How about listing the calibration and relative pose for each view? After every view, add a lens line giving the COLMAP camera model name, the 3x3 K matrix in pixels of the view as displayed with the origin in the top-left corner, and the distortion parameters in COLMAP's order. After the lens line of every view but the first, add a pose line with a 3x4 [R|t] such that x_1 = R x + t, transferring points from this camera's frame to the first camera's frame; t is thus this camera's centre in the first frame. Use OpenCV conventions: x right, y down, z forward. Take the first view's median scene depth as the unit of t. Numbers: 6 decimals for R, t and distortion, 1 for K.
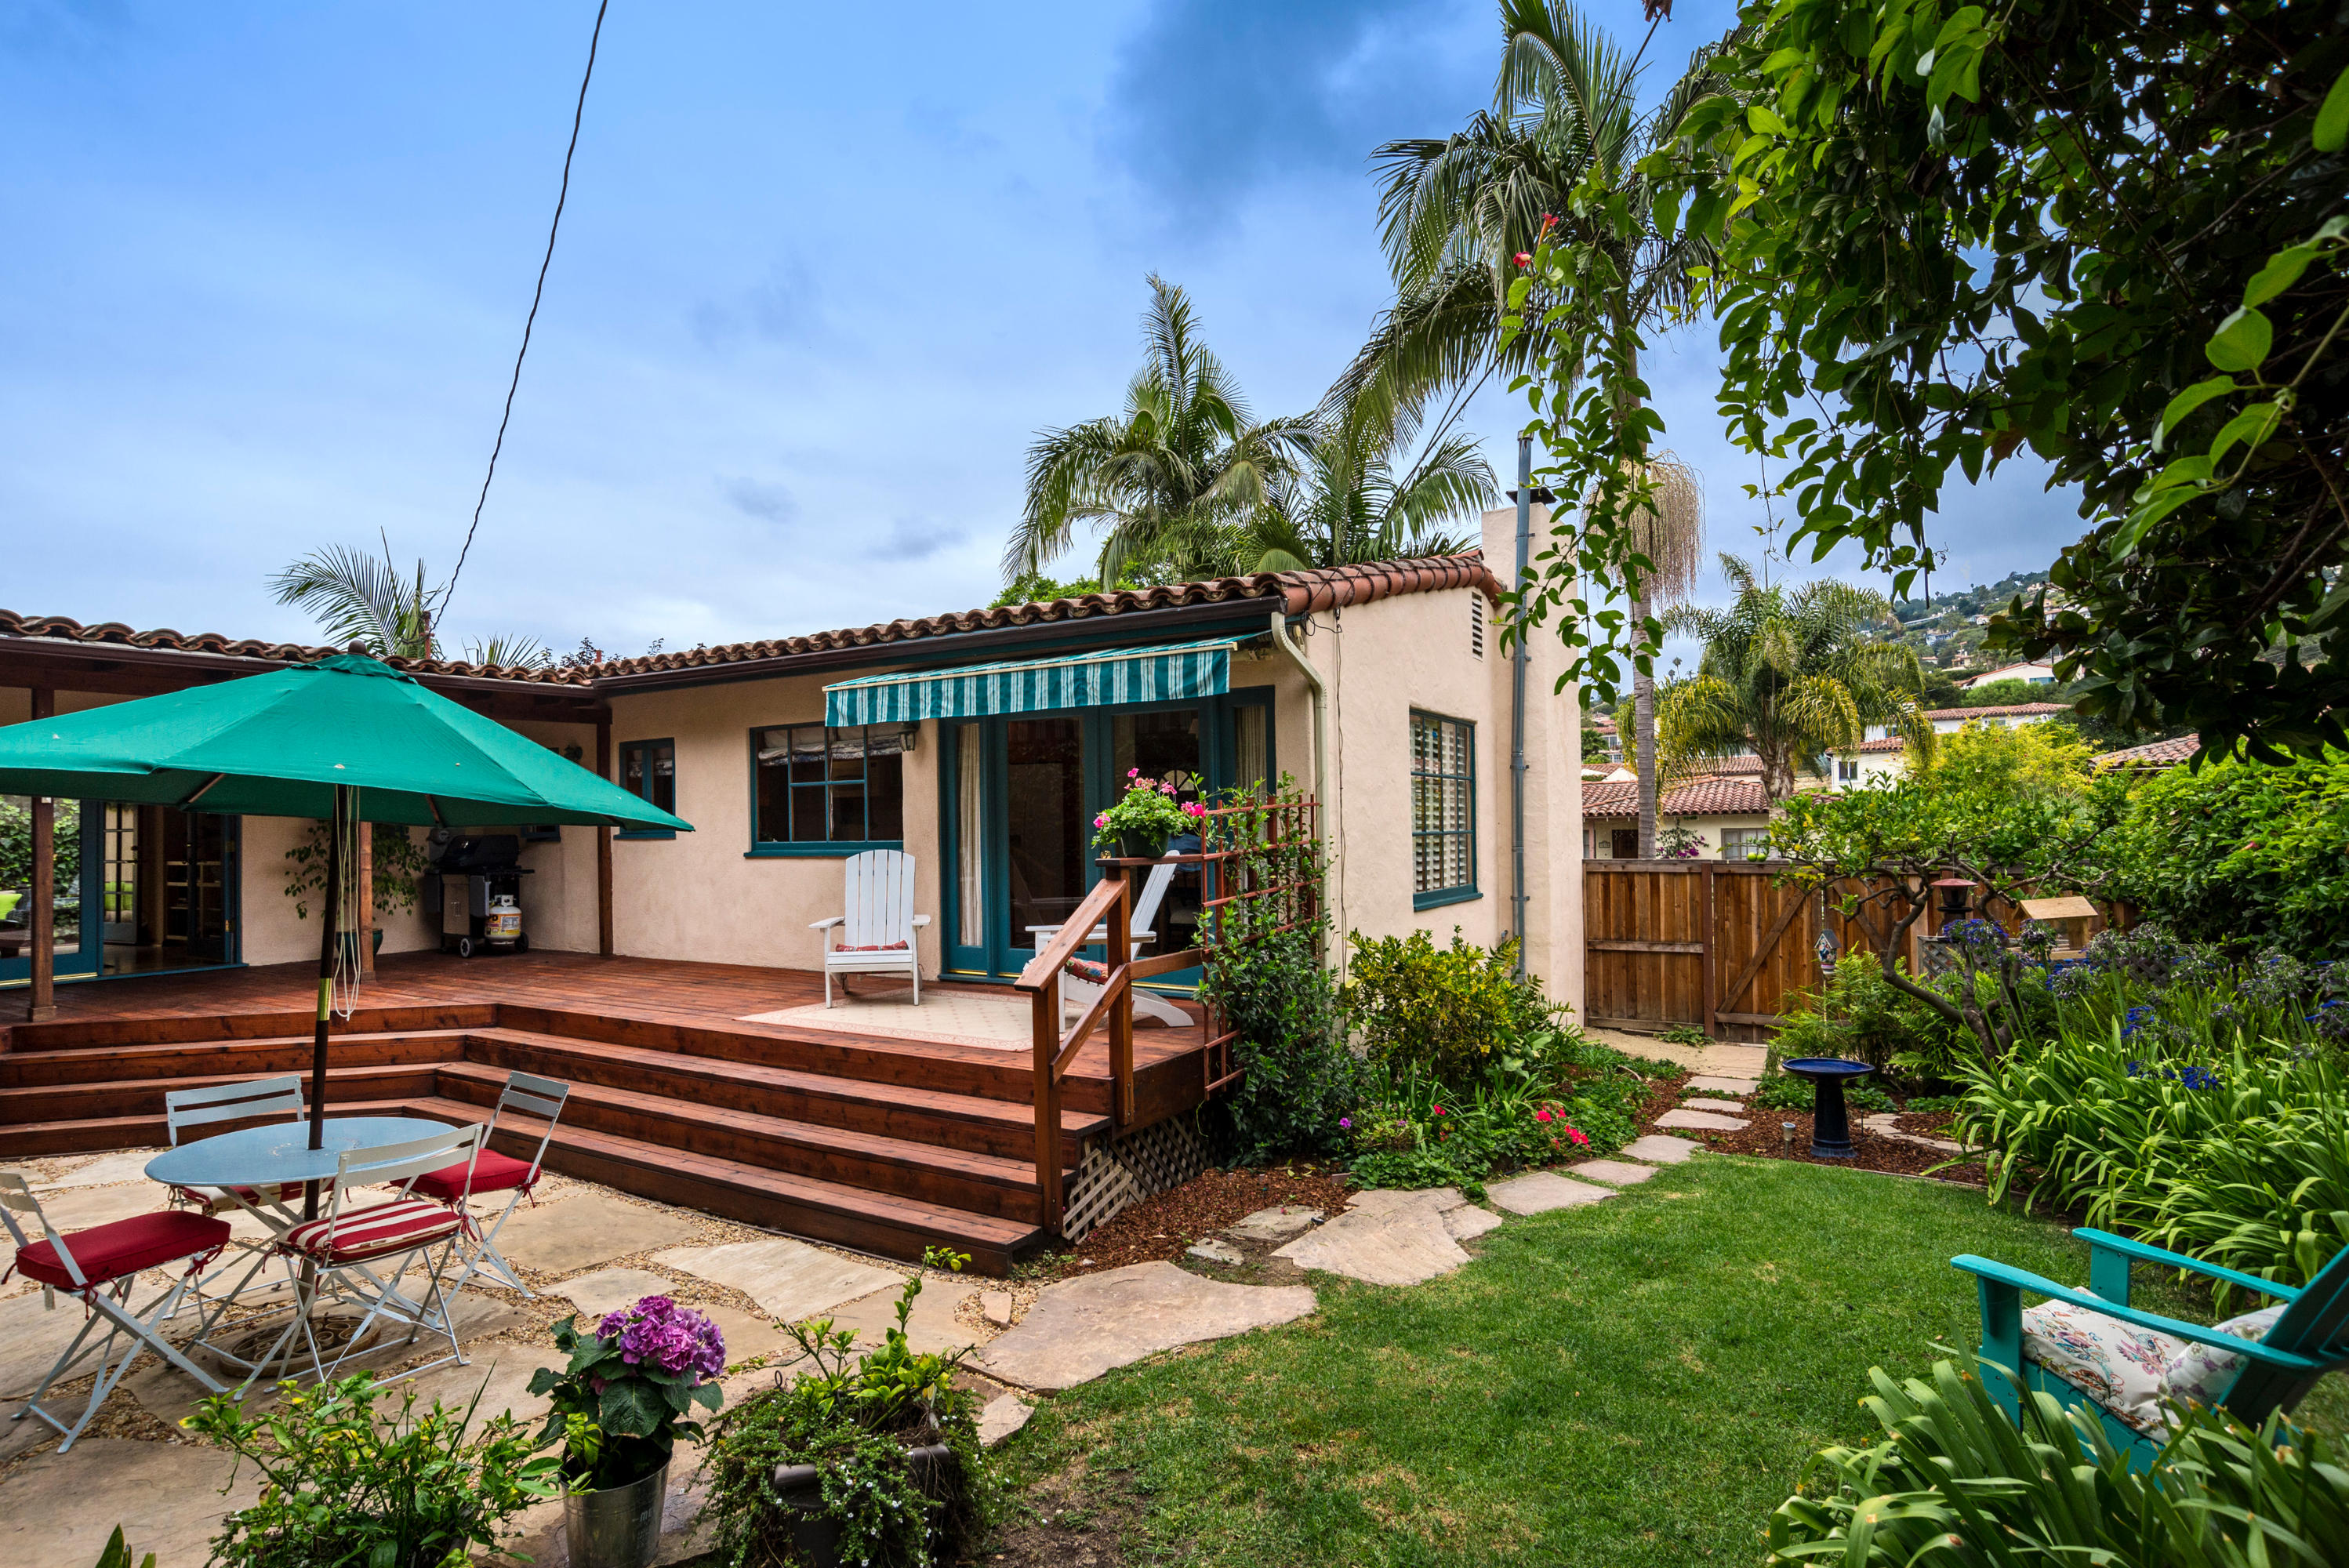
lens RADIAL K [[1186.3, 0, 1140.3], [0, 1186.3, 796.8], [0, 0, 1]] dist [-0.036652, 0.000737]
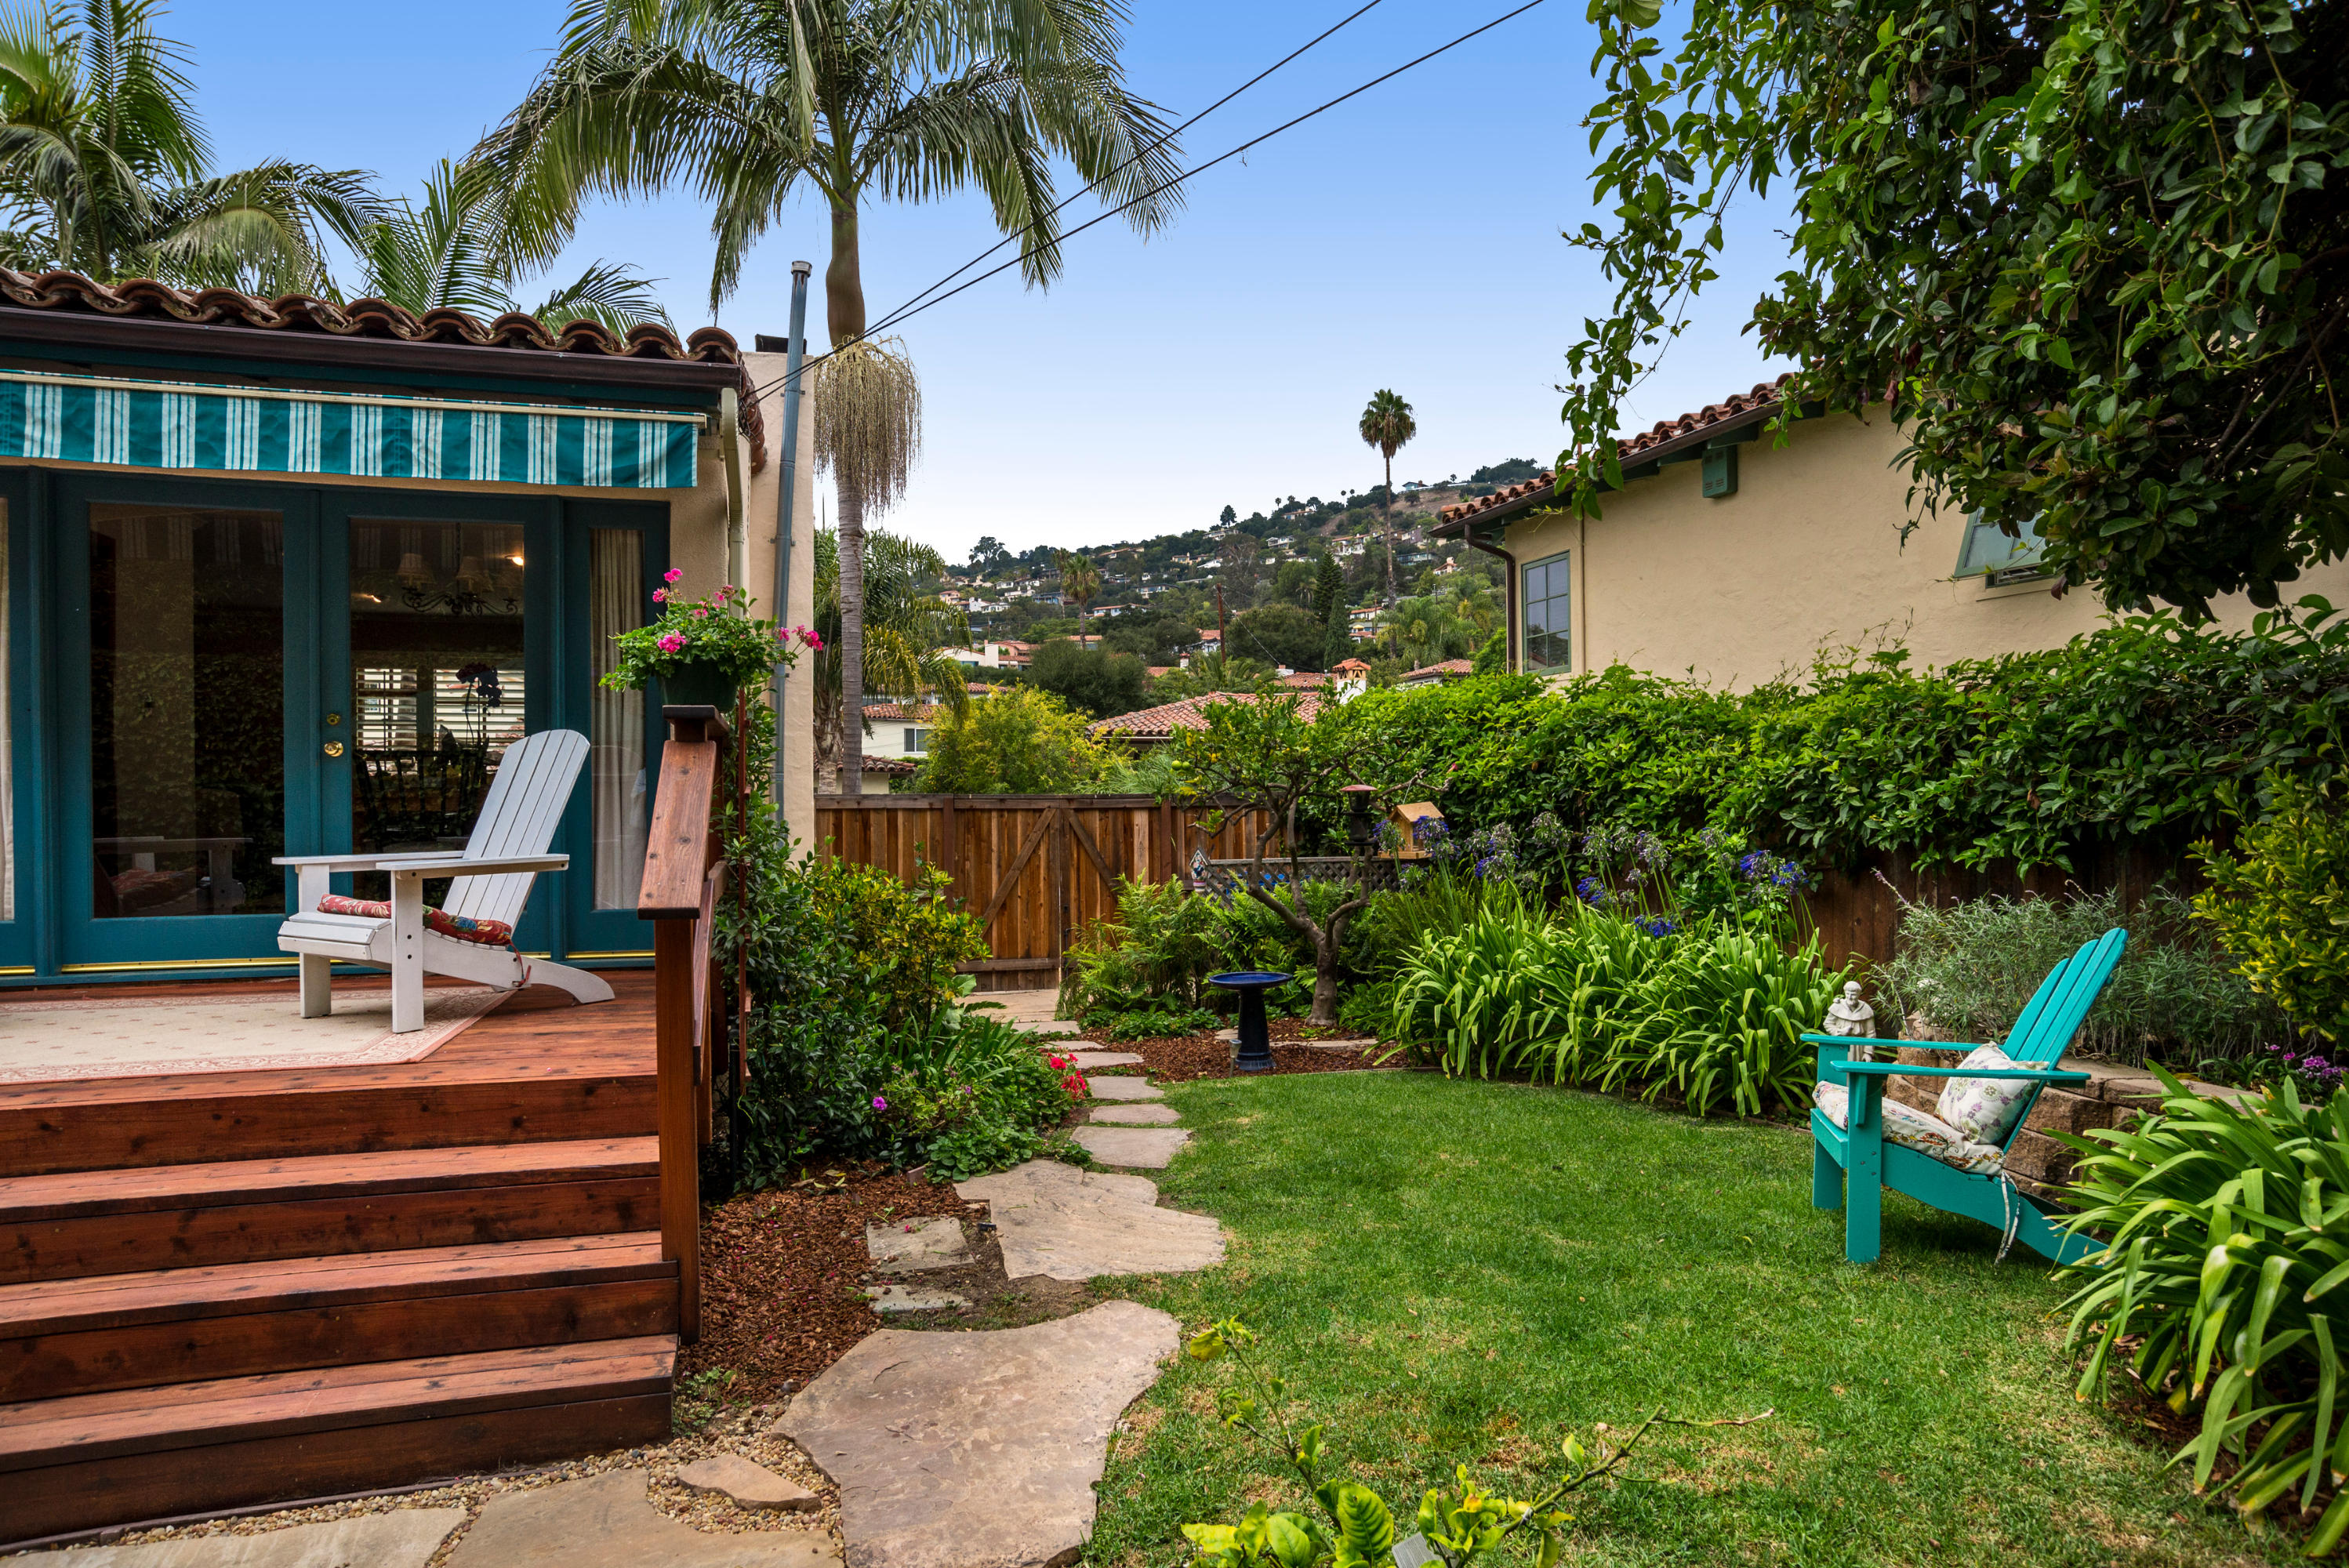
lens RADIAL K [[1357.7, 0, 1174.5], [0, 1357.7, 784.0], [0, 0, 1]] dist [-0.080803, 0.068496]
pose [[0.671615, 0.013863, 0.740770, -0.372605], [-0.021905, 0.999759, 0.001150, 0.088376], [-0.740576, -0.016999, 0.671757, 0.371420]]
